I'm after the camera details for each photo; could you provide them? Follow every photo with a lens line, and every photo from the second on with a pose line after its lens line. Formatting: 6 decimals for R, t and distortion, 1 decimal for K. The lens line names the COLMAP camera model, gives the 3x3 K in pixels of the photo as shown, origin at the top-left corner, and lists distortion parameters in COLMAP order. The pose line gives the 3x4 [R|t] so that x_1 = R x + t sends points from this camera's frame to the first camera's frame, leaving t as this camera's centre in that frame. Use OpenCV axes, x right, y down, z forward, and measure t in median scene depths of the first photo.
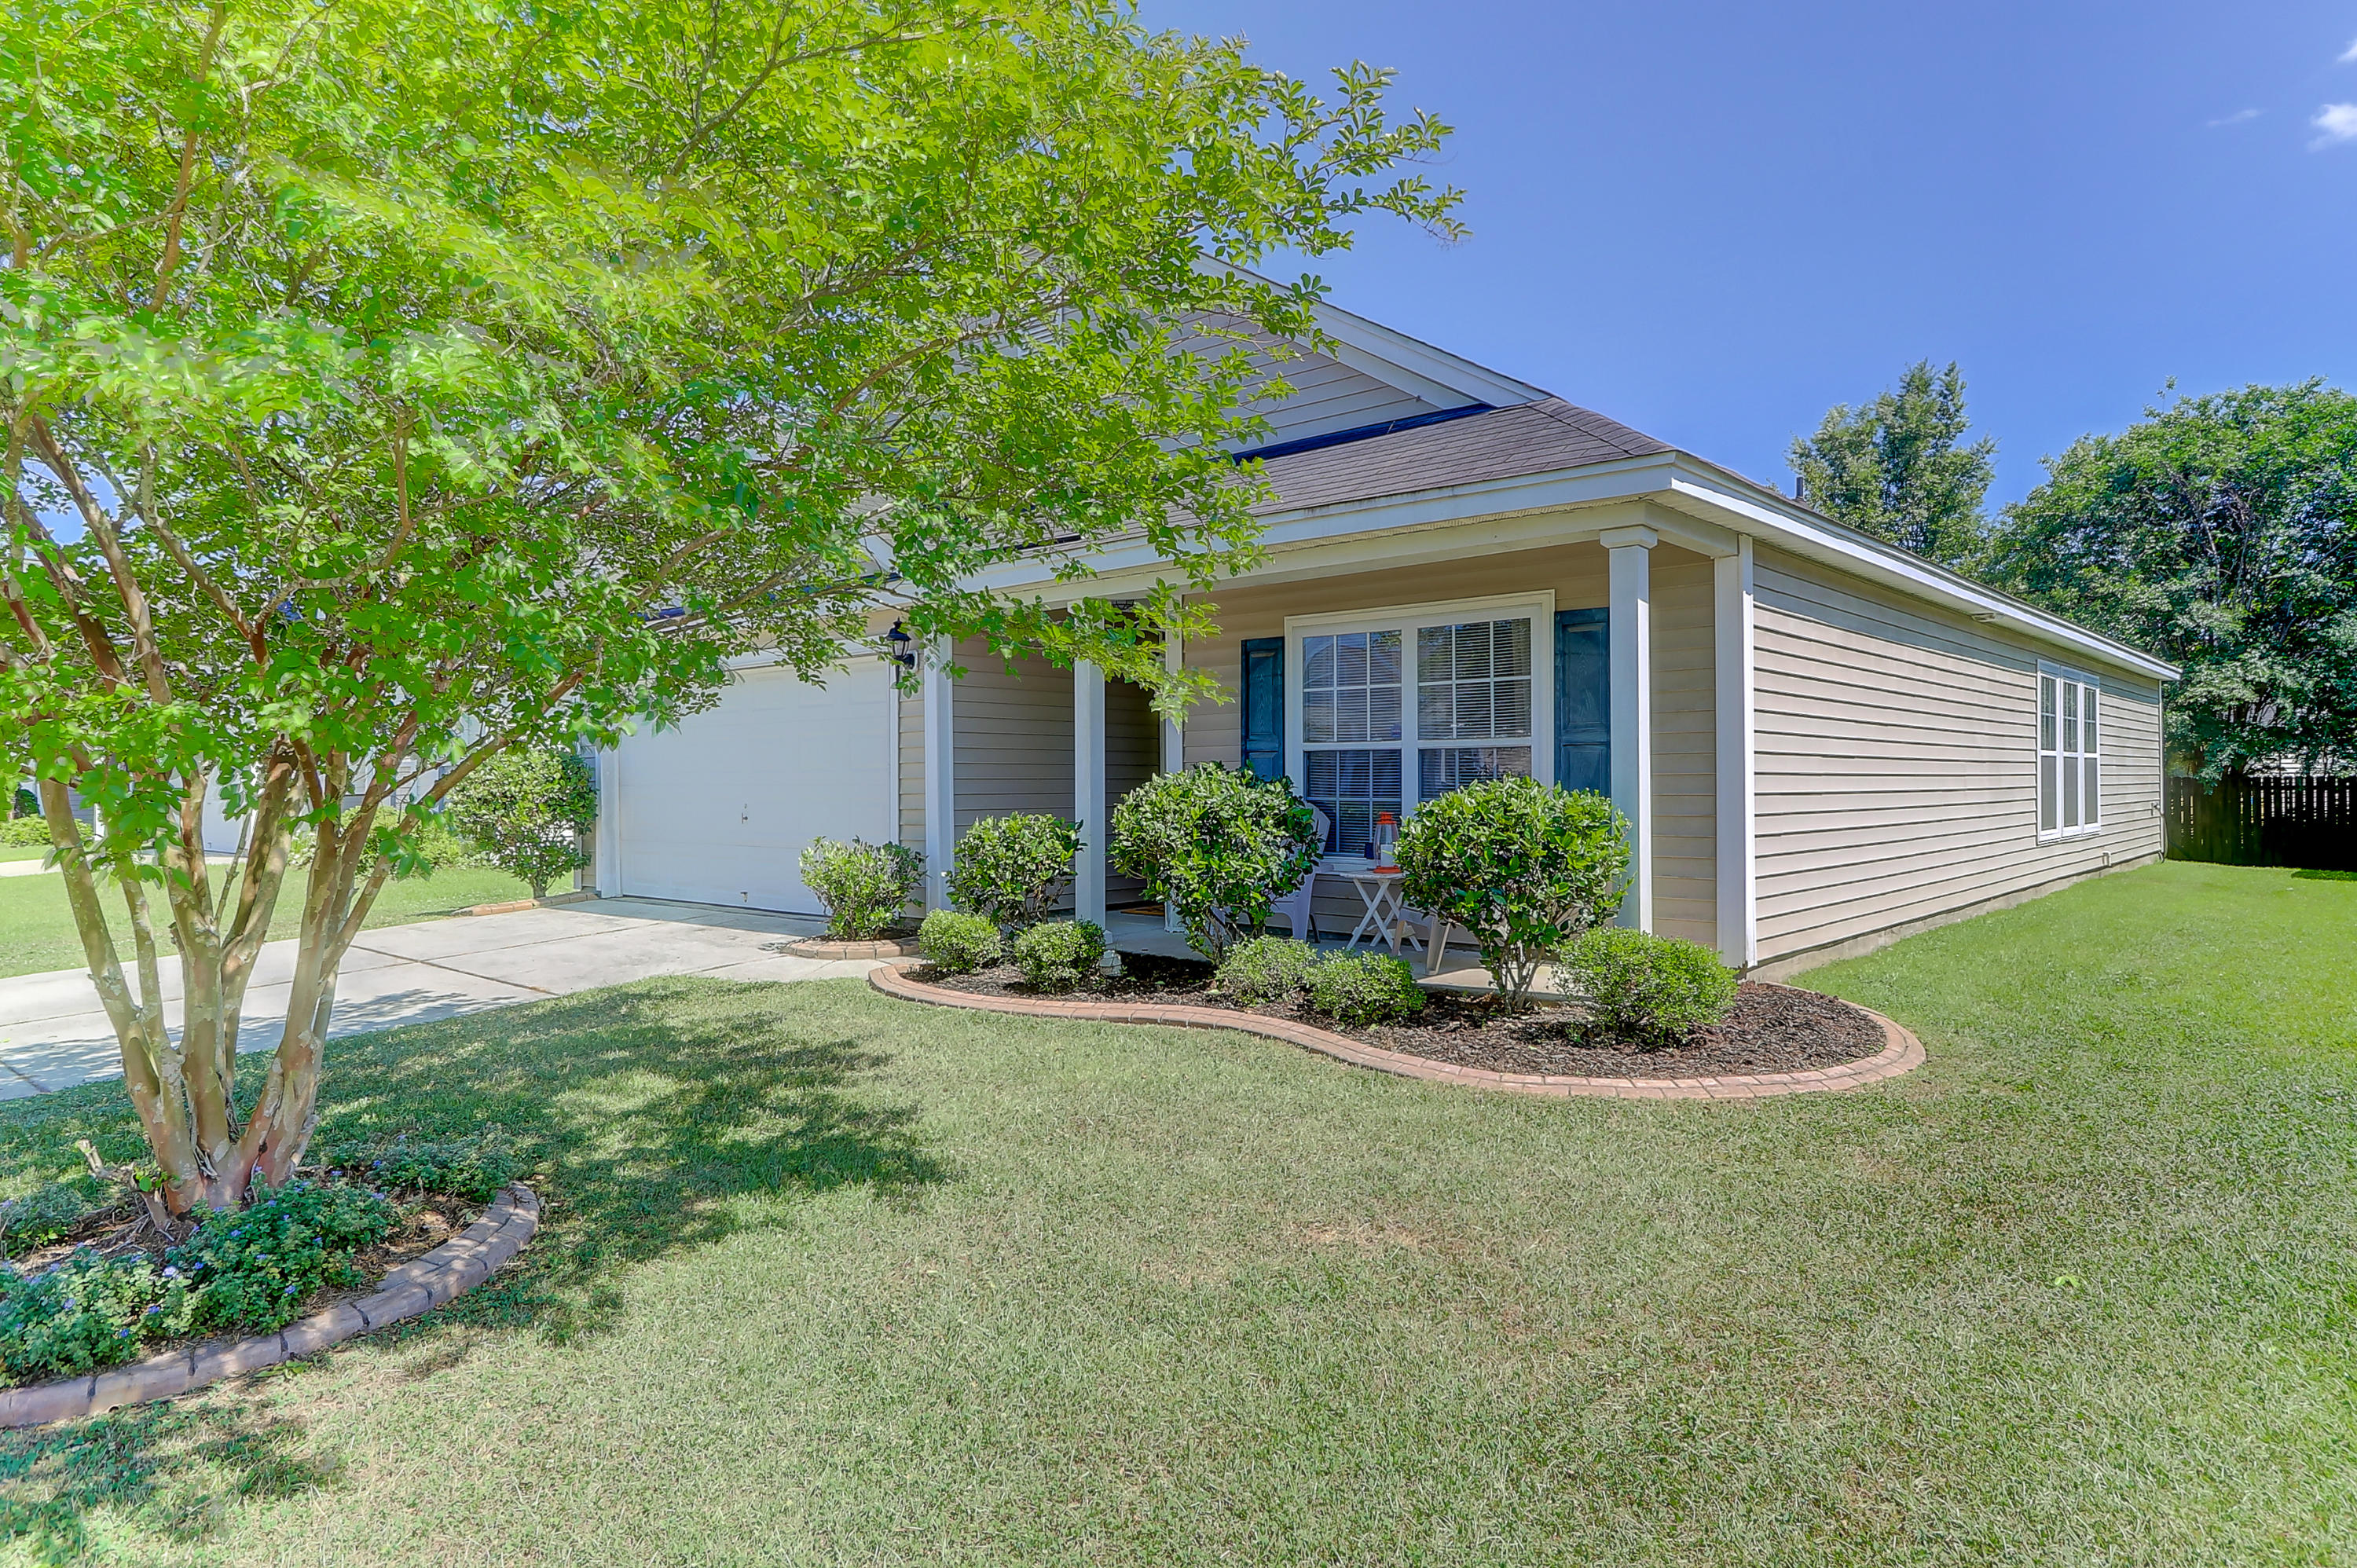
lens RADIAL K [[1373.3, 0, 1143.2], [0, 1373.3, 769.0], [0, 0, 1]] dist [-0.001179, 0.000006]
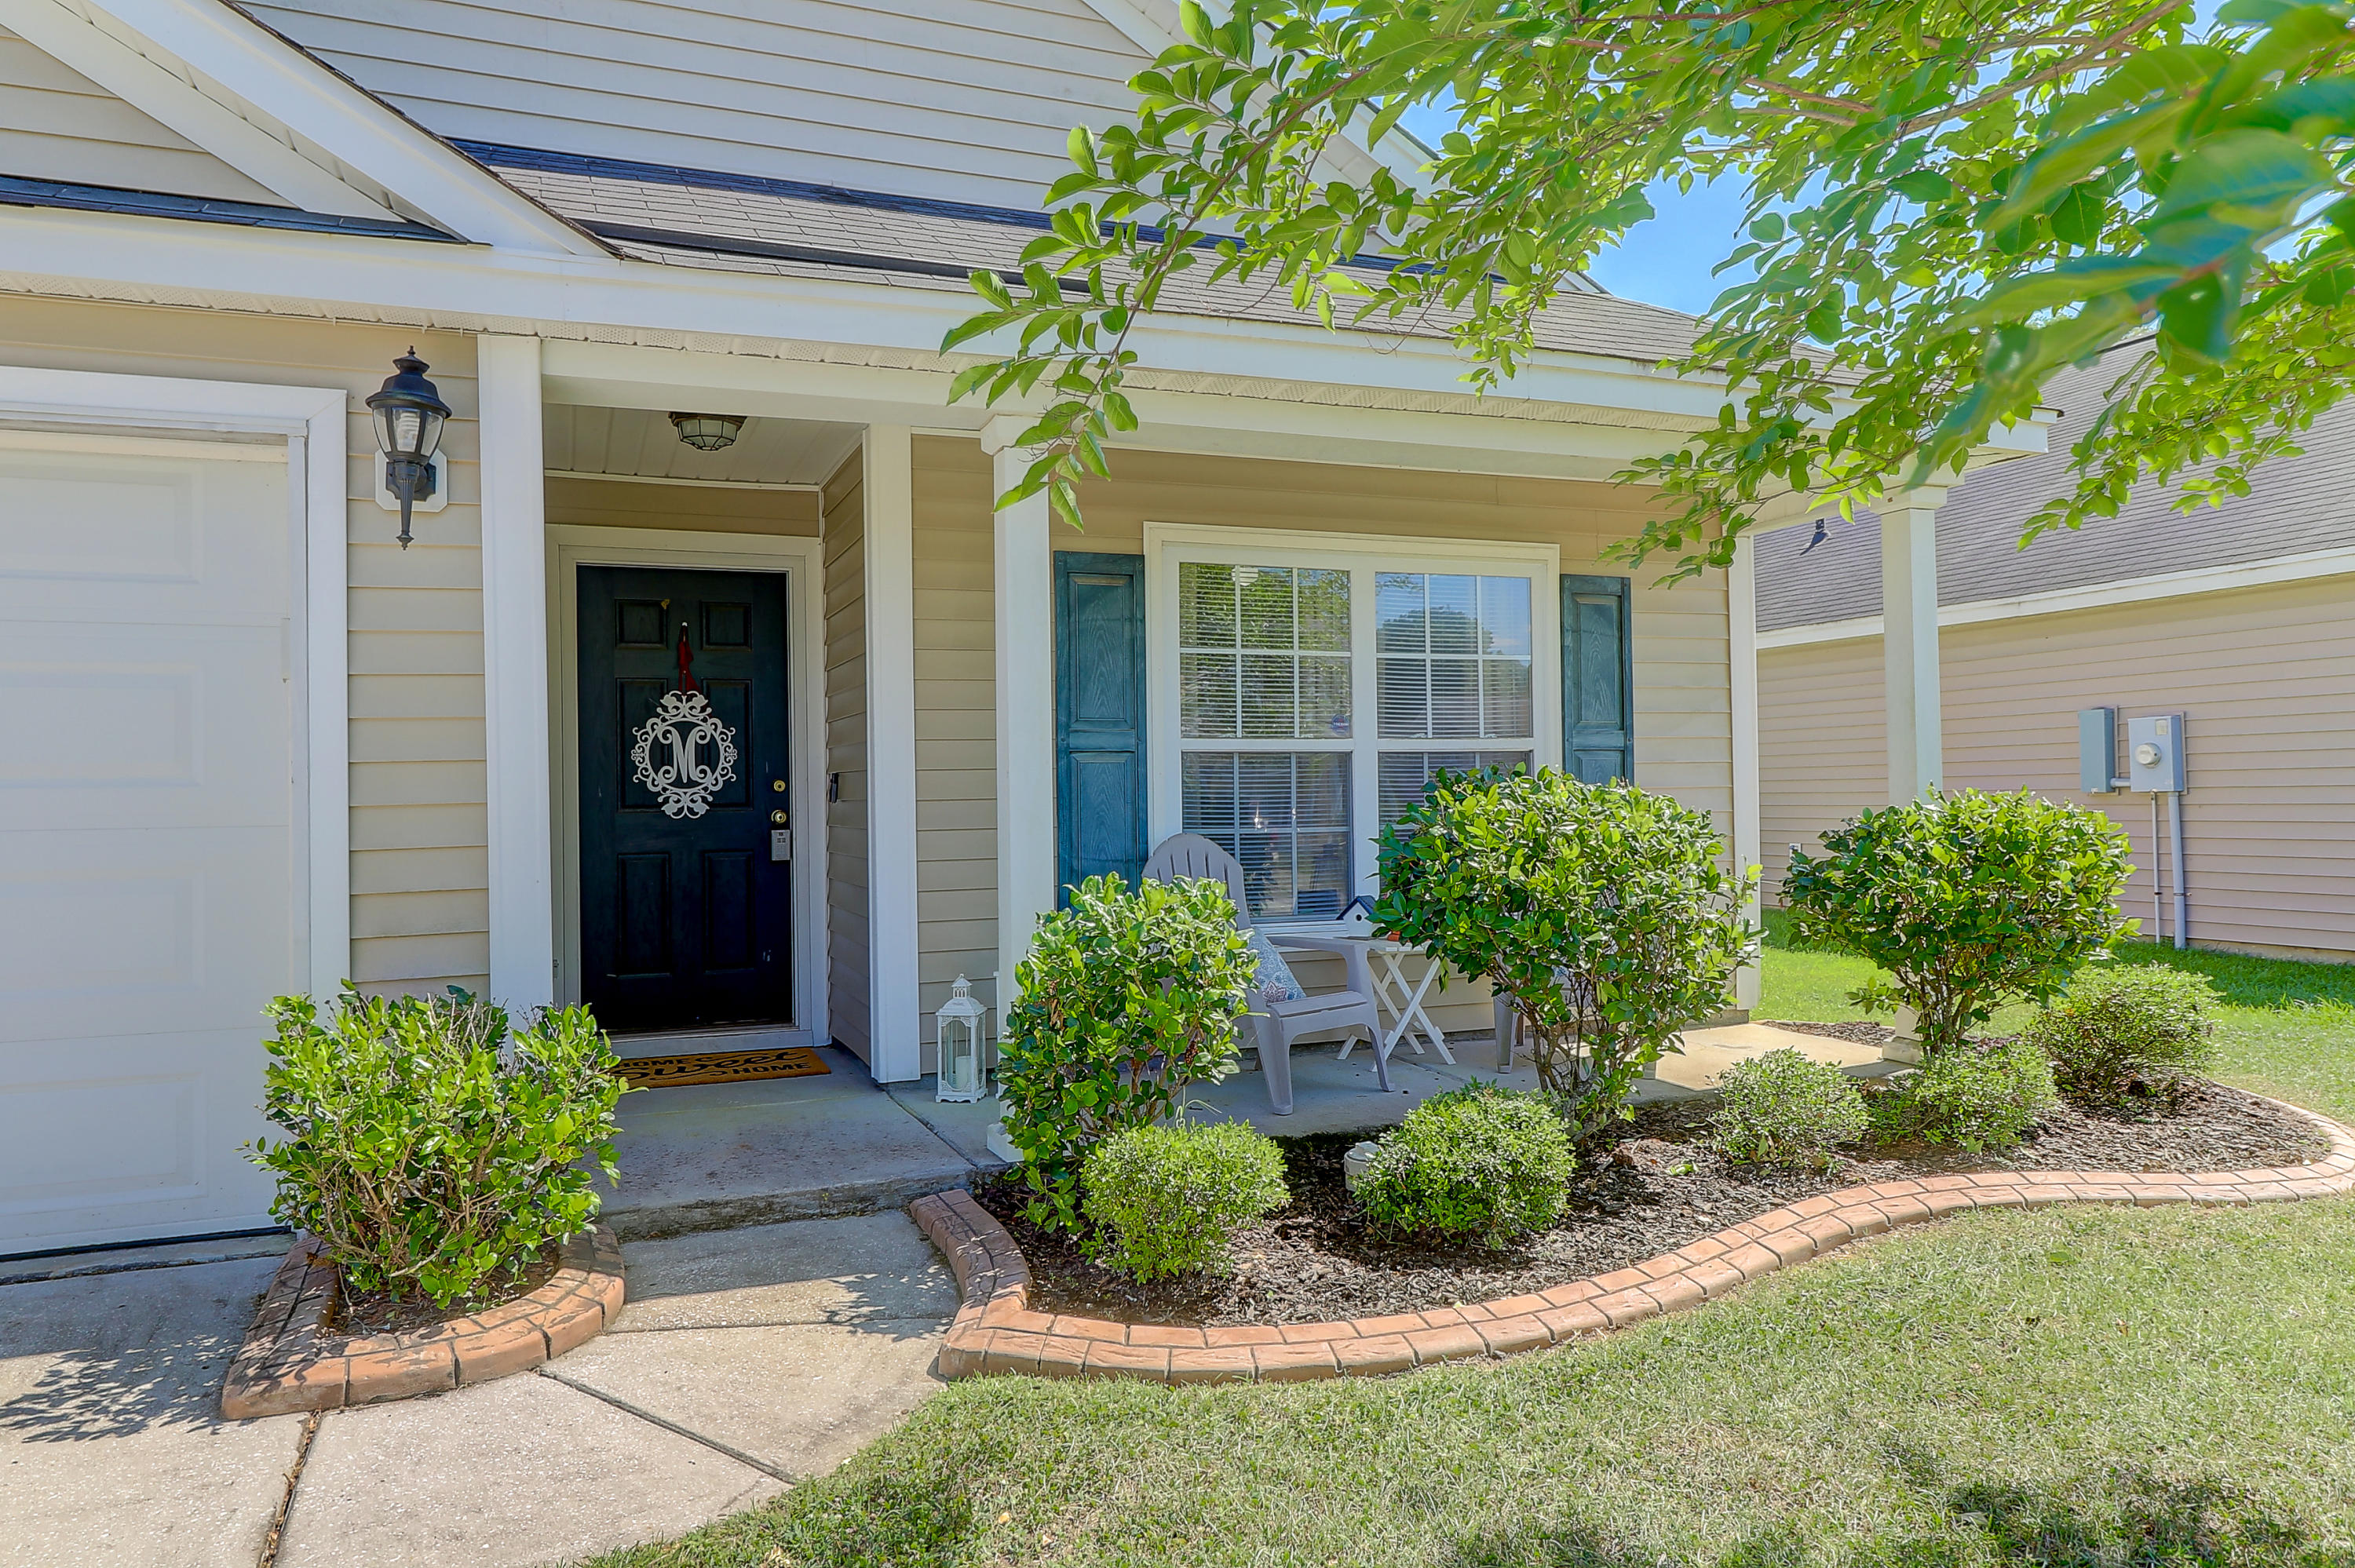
lens RADIAL K [[1624.5, 0, 1177.5], [0, 1624.5, 784.0], [0, 0, 1]] dist [-0.000731, -0.000332]
pose [[0.414933, 0.003930, 0.909843, -0.529561], [0.004237, 0.999971, -0.006252, 0.005428], [-0.909842, 0.006449, 0.414905, 0.715859]]
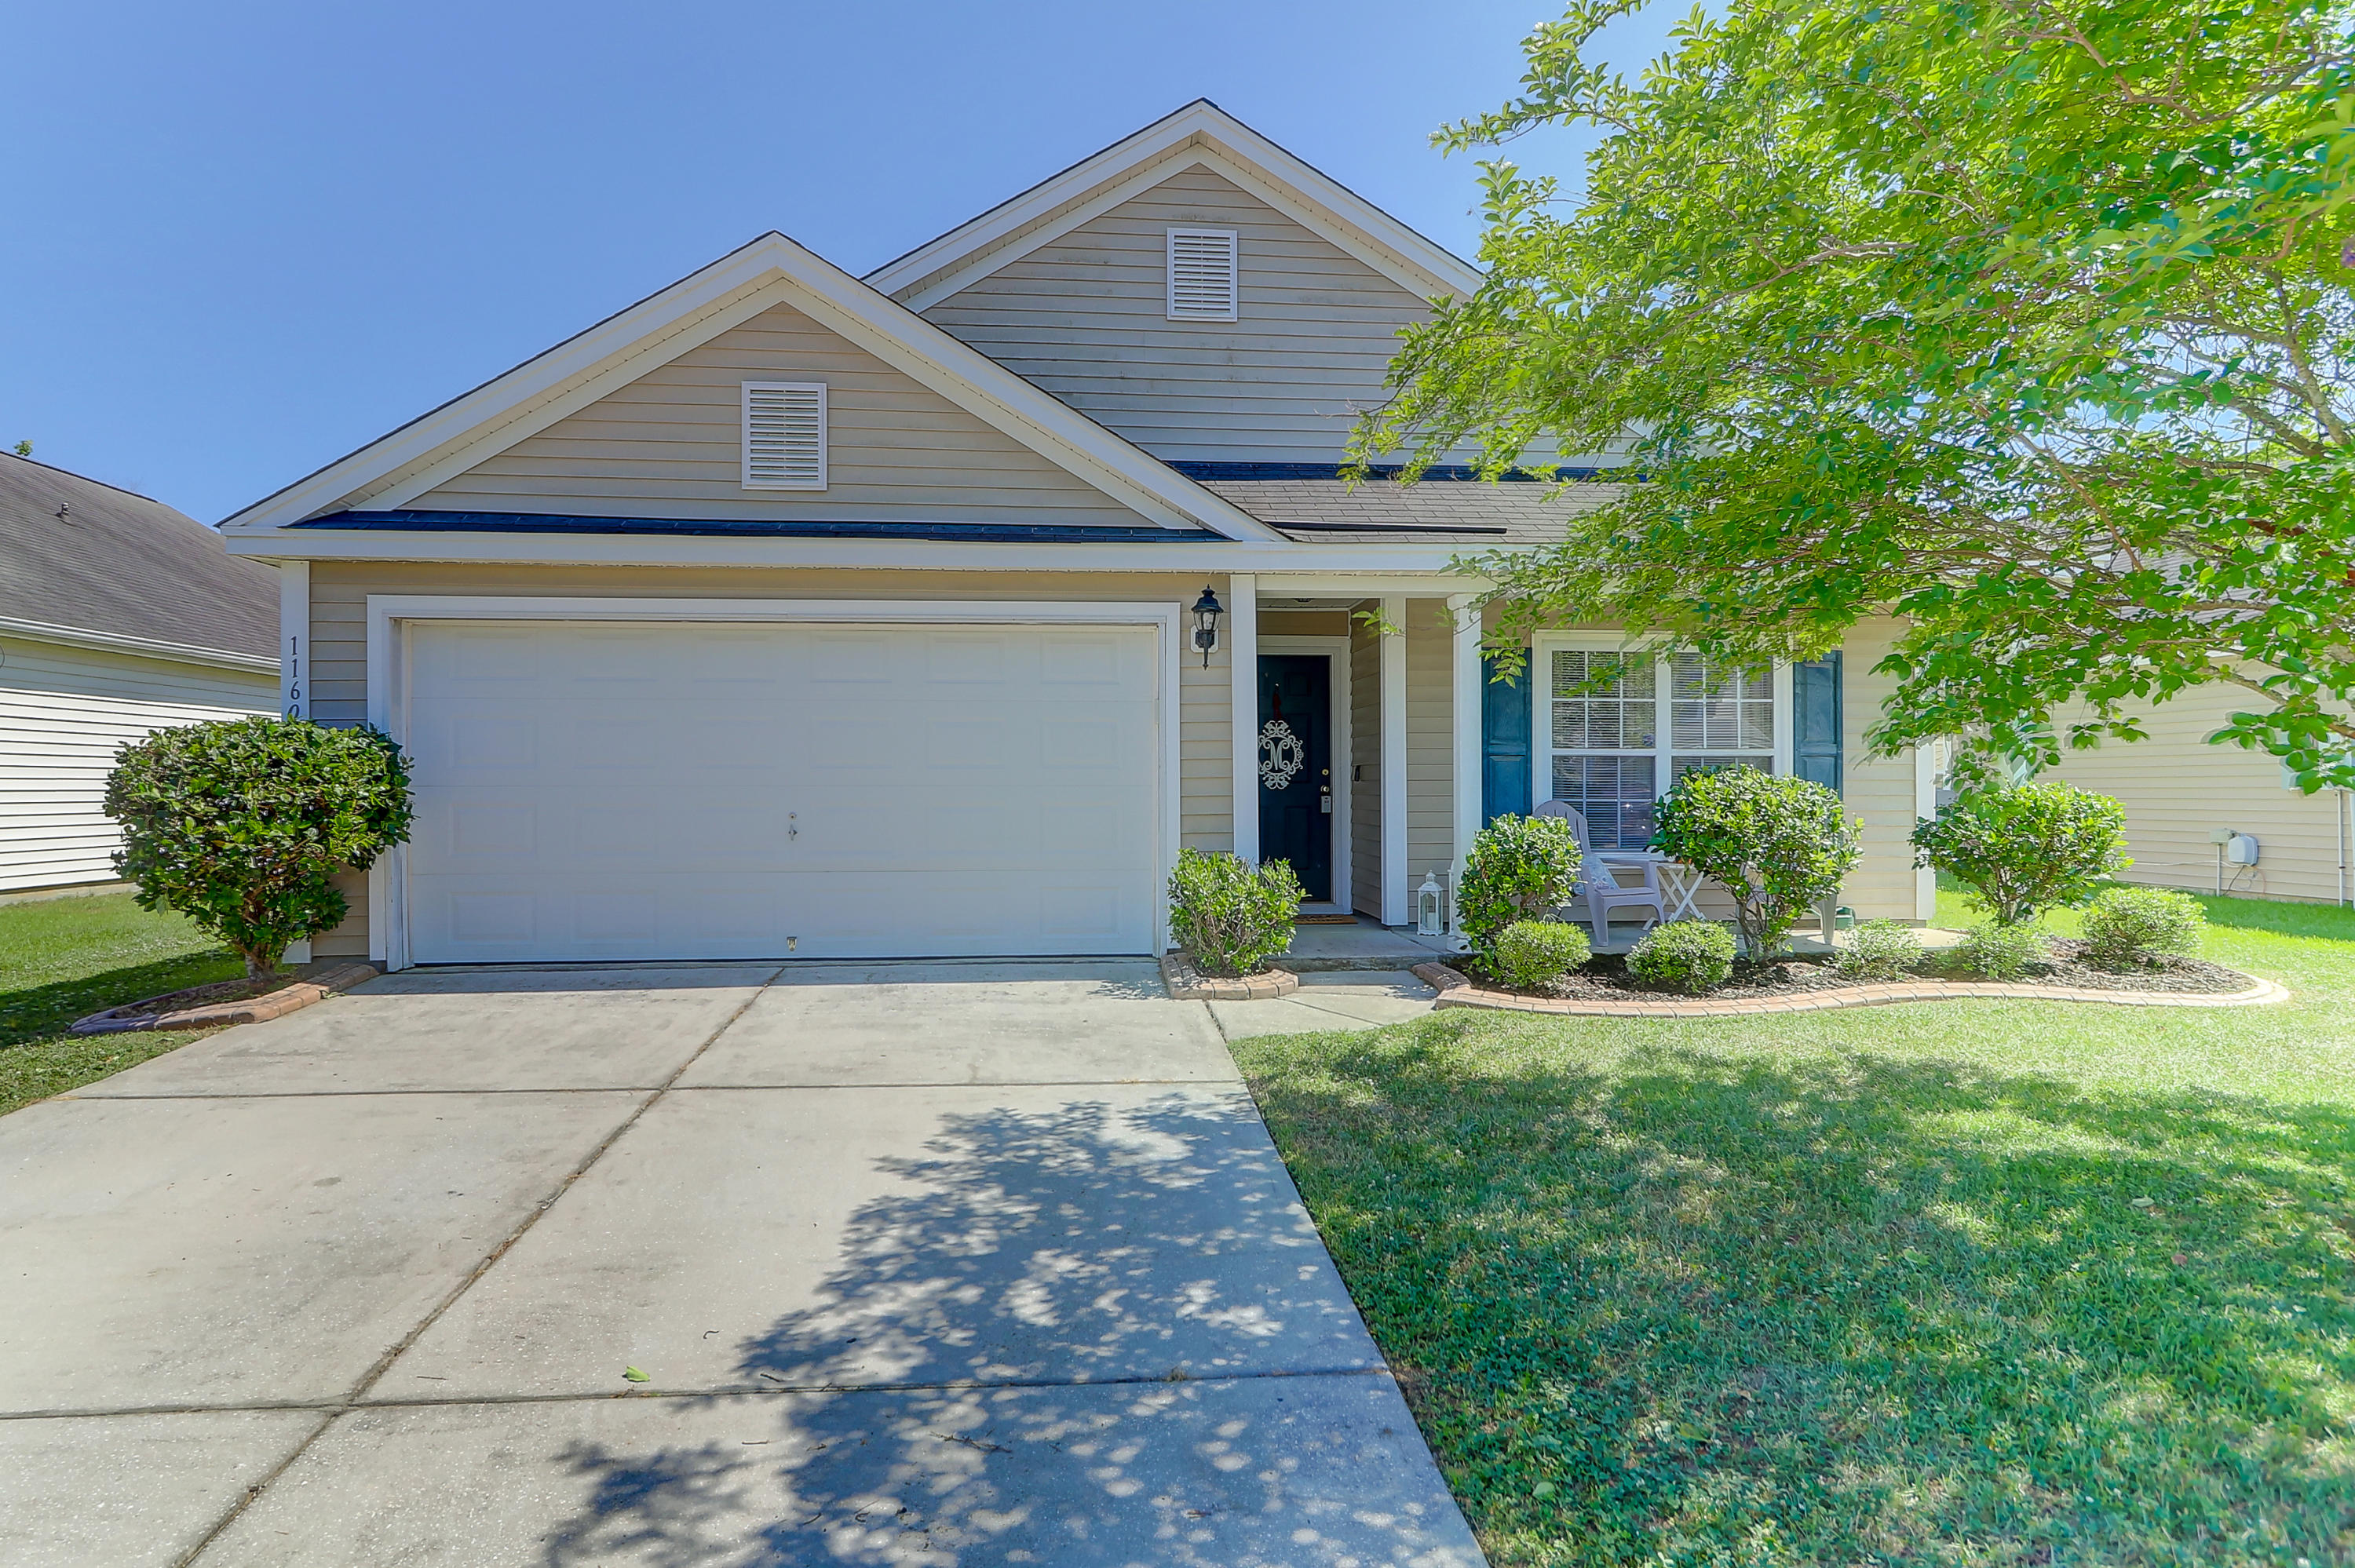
lens RADIAL K [[1372.0, 0, 1142.2], [0, 1372.0, 769.0], [0, 0, 1]] dist [-0.001179, 0.000006]
pose [[0.670389, 0.013560, 0.741886, -0.907342], [-0.009250, 0.999908, -0.009918, 0.011386], [-0.741952, -0.000213, 0.670453, 0.521011]]
